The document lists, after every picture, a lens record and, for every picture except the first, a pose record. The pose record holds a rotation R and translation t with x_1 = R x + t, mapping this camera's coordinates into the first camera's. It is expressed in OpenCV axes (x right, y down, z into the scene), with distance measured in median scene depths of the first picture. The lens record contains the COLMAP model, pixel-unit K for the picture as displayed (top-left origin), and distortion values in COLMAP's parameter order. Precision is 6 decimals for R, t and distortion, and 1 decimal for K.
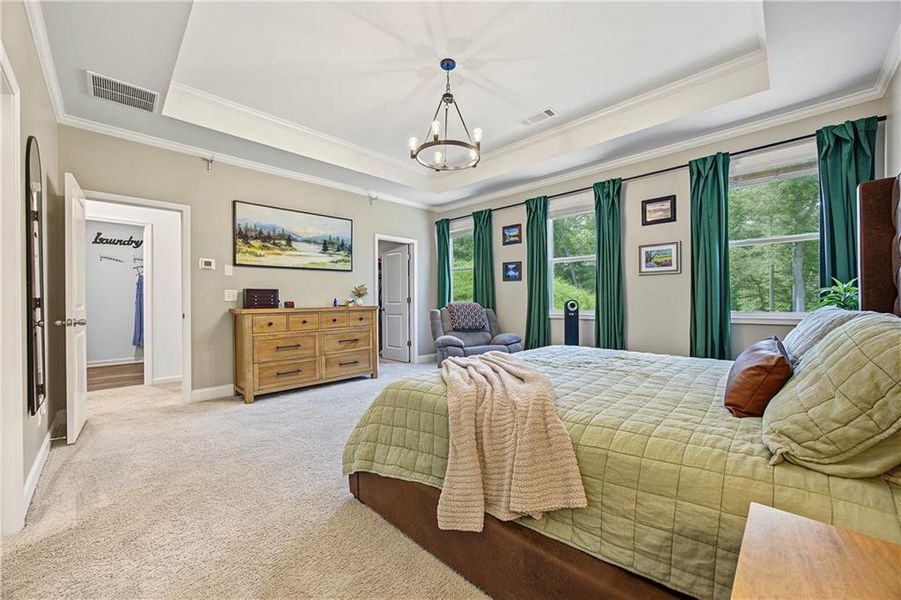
lens RADIAL K [[347.5, 0, 454.2], [0, 347.5, 300.9], [0, 0, 1]] dist [-0.020710, 0.006137]
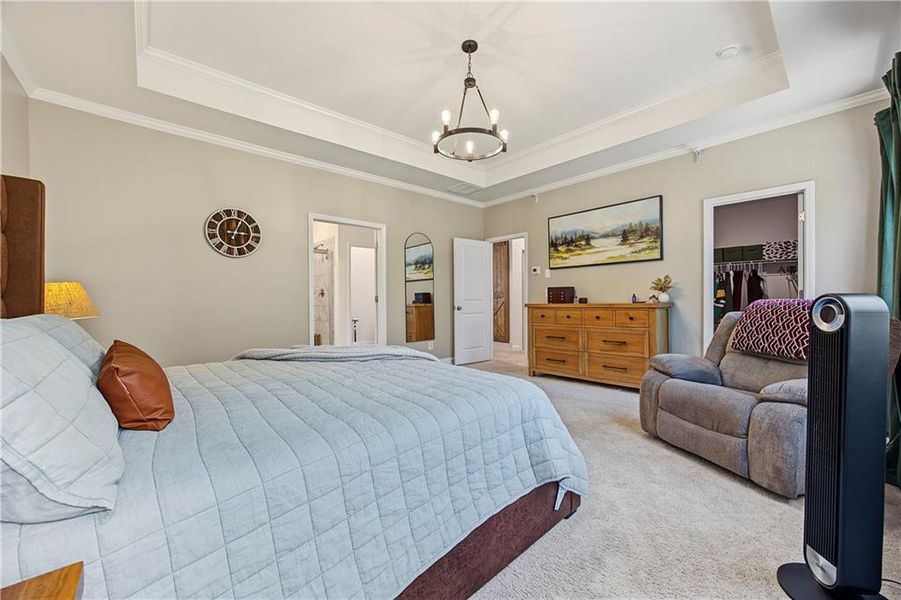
lens RADIAL K [[347.5, 0, 452.1], [0, 347.5, 300.7], [0, 0, 1]] dist [-0.020710, 0.006137]
pose [[-0.058531, 0.010390, -0.998232, 0.614415], [0.004296, 0.999939, 0.010156, -0.001336], [0.998276, -0.003694, -0.058572, 0.659945]]
